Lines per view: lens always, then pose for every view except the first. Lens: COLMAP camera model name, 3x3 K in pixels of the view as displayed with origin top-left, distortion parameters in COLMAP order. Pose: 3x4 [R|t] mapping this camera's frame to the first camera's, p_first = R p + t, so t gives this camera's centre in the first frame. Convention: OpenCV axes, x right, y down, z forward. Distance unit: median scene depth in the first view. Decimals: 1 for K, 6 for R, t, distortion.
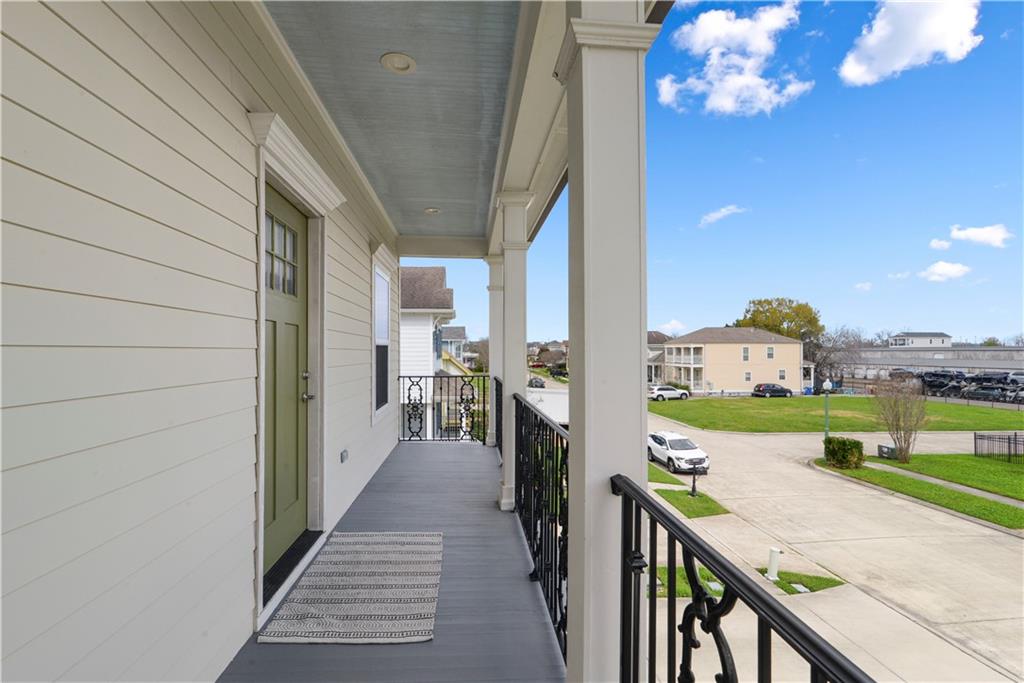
lens RADIAL K [[482.2, 0, 508.1], [0, 482.2, 340.5], [0, 0, 1]] dist [-0.010536, -0.000420]
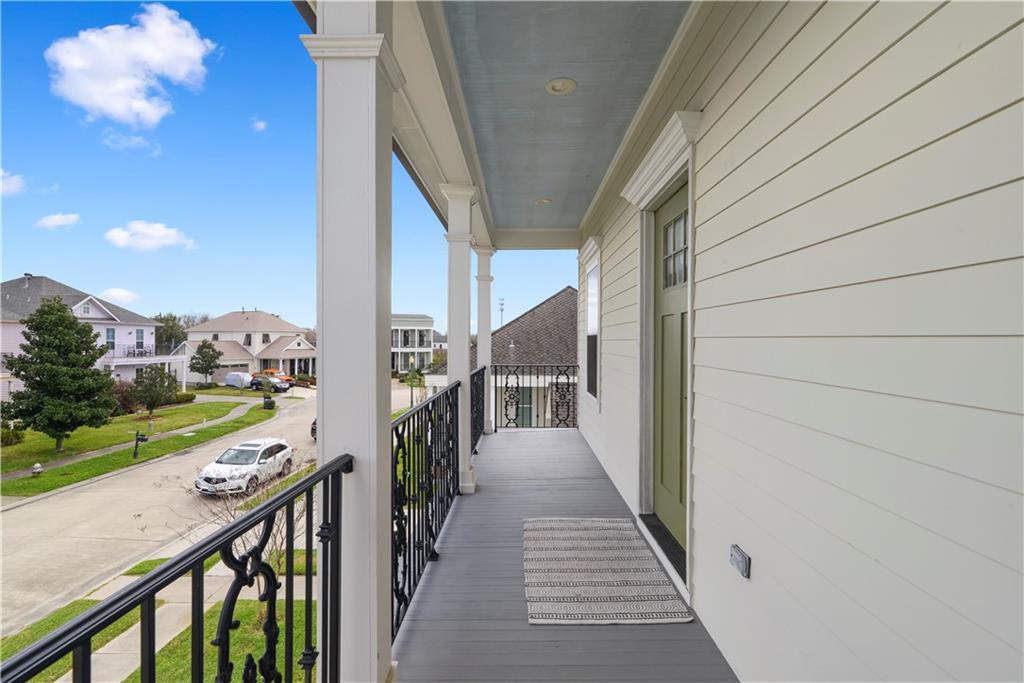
lens RADIAL K [[482.2, 0, 508.1], [0, 482.2, 340.5], [0, 0, 1]] dist [-0.010536, -0.000420]
pose [[-0.993881, -0.002909, 0.110422, -0.213593], [-0.004899, 0.999830, -0.017754, 0.037969], [-0.110351, -0.018186, -0.993726, 1.979838]]
